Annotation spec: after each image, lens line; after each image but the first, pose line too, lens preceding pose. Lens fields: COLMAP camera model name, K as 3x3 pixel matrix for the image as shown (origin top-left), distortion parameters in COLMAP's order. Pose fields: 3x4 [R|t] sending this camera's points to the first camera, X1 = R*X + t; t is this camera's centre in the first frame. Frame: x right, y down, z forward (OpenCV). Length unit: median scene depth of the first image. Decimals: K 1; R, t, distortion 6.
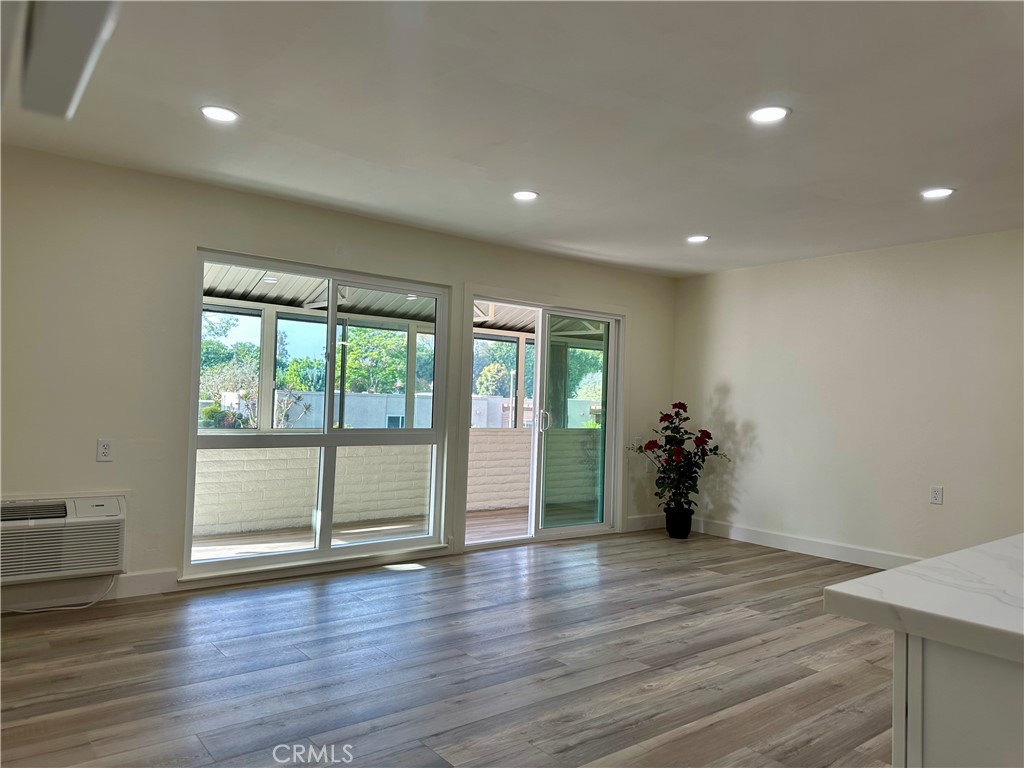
lens RADIAL K [[729.3, 0, 527.0], [0, 729.3, 385.2], [0, 0, 1]] dist [0.056747, -0.076609]
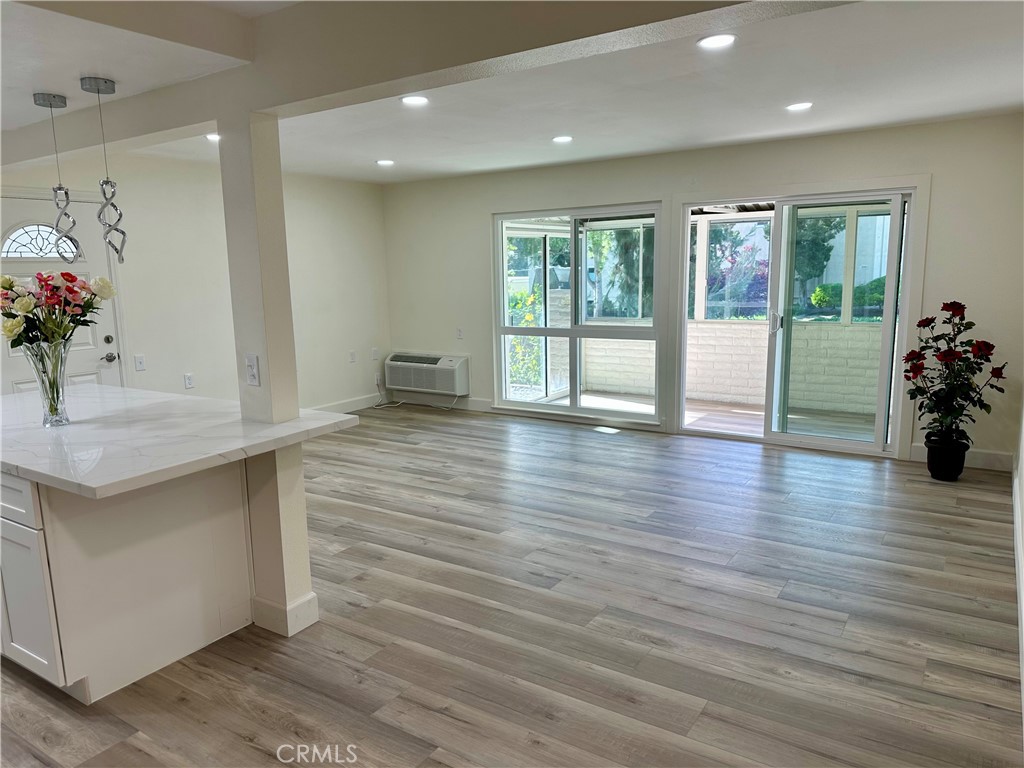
lens RADIAL K [[729.3, 0, 506.6], [0, 729.3, 385.9], [0, 0, 1]] dist [0.056747, -0.076609]
pose [[0.290027, 0.113802, -0.950228, 0.960066], [0.049450, 0.989796, 0.133634, -0.016409], [0.955740, -0.085746, 0.281440, 0.423088]]
